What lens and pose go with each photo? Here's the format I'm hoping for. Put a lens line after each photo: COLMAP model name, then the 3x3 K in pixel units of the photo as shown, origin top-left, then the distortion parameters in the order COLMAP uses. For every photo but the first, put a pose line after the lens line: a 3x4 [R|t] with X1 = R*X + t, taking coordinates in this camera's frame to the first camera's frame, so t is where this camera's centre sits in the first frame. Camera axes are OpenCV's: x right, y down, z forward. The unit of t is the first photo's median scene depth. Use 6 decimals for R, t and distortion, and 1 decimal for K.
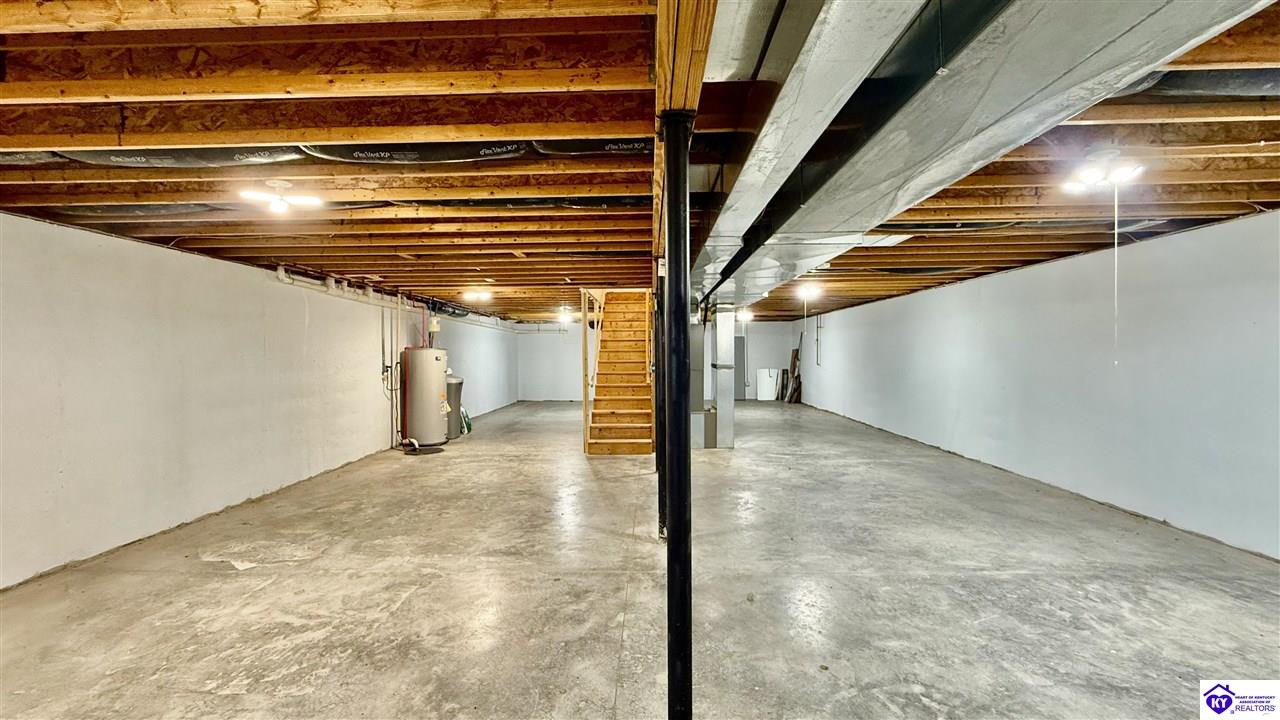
lens RADIAL K [[515.7, 0, 635.1], [0, 515.7, 358.6], [0, 0, 1]] dist [-0.001726, 0.000748]
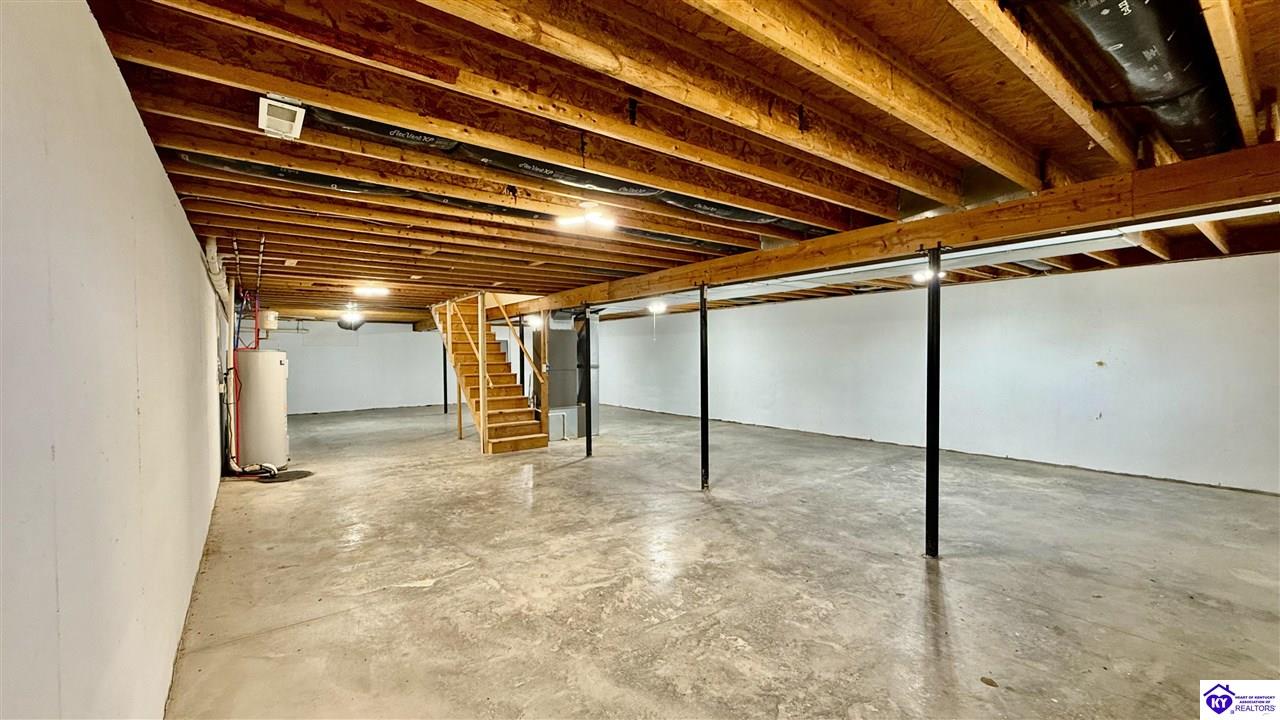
lens RADIAL K [[515.7, 0, 639.7], [0, 515.7, 357.9], [0, 0, 1]] dist [-0.001726, 0.000748]
pose [[0.777316, -0.005925, 0.629082, -1.154220], [0.011392, 0.999924, -0.004658, 0.006953], [-0.629007, 0.010787, 0.777325, 0.036101]]
